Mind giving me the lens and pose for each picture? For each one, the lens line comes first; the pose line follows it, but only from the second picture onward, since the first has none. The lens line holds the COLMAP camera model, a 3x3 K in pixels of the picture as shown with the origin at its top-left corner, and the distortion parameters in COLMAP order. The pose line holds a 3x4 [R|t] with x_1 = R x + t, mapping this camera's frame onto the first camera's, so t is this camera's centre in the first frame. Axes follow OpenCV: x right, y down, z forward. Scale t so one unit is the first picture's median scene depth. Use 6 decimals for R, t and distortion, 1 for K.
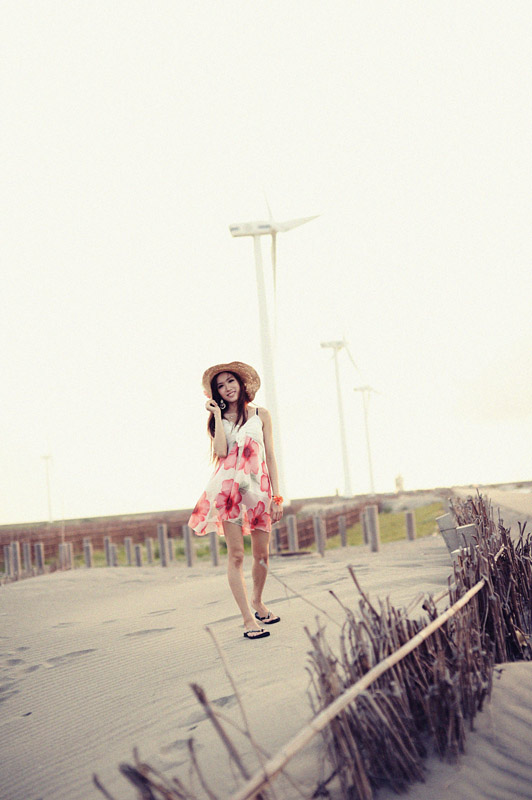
lens RADIAL K [[1084.3, 0, 266.0], [0, 1084.3, 400.0], [0, 0, 1]] dist [-0.088800, -0.003891]
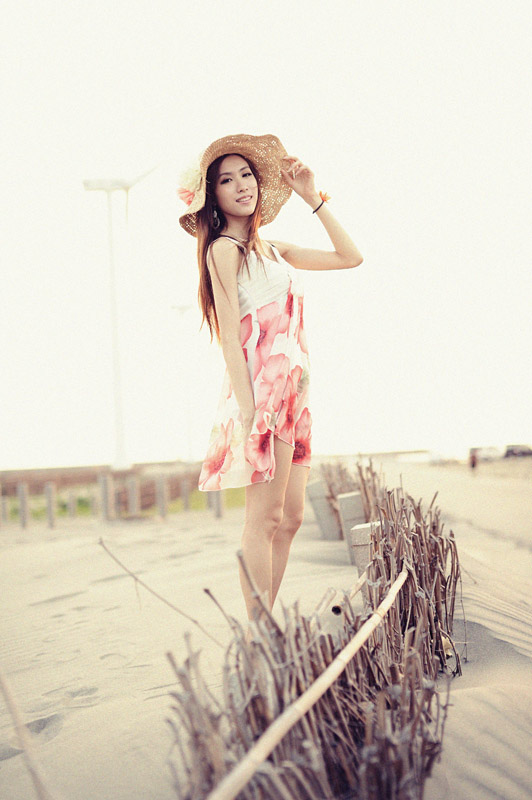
lens RADIAL K [[1084.3, 0, 266.0], [0, 1084.3, 400.0], [0, 0, 1]] dist [-0.088800, -0.003891]
pose [[0.988898, 0.041138, 0.142787, -0.001901], [-0.045833, 0.998506, 0.029753, 0.044987], [-0.141350, -0.035967, 0.989306, 0.377660]]
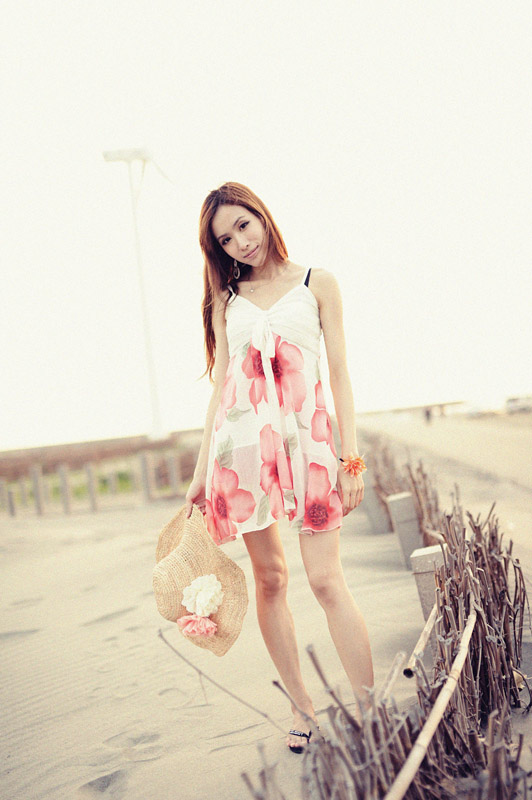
lens RADIAL K [[1084.3, 0, 266.0], [0, 1084.3, 400.0], [0, 0, 1]] dist [-0.088800, -0.003891]
pose [[0.993360, -0.022304, 0.112867, -0.010965], [0.014649, 0.997564, 0.068201, -0.024238], [-0.114113, -0.066095, 0.991267, 0.427255]]
